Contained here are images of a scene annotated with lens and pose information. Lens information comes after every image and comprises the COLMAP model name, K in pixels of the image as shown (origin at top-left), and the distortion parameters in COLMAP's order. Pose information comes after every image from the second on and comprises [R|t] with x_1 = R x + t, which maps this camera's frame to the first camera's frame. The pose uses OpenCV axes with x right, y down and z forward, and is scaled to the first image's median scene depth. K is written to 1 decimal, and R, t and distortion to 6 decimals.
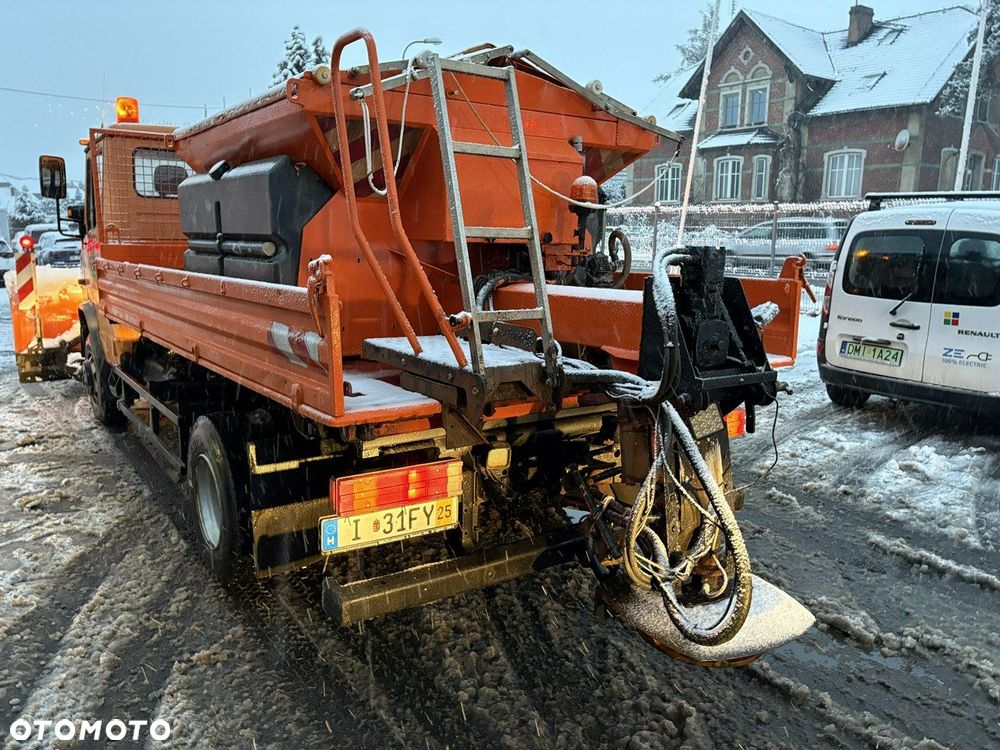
lens RADIAL K [[756.4, 0, 503.4], [0, 756.4, 374.2], [0, 0, 1]] dist [0.031614, -0.027694]
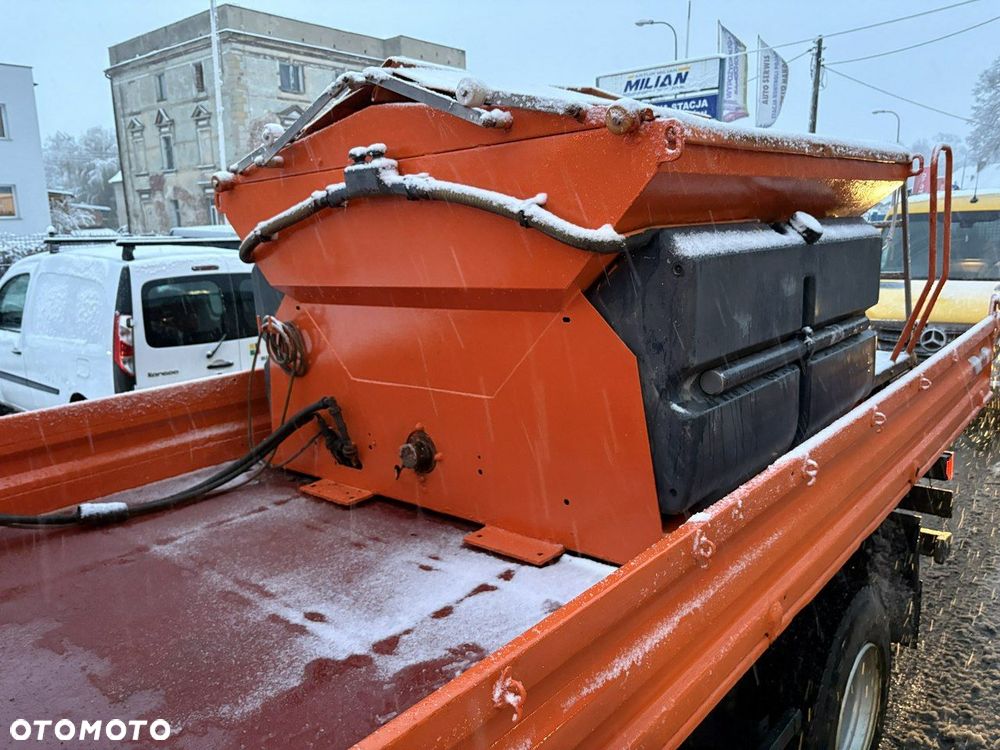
lens RADIAL K [[756.4, 0, 503.4], [0, 756.4, 374.2], [0, 0, 1]] dist [0.031614, -0.027694]
pose [[-0.257565, -0.176800, 0.949949, -0.715199], [0.208565, 0.949771, 0.233316, -0.270202], [-0.943483, 0.258220, -0.207753, 1.072432]]
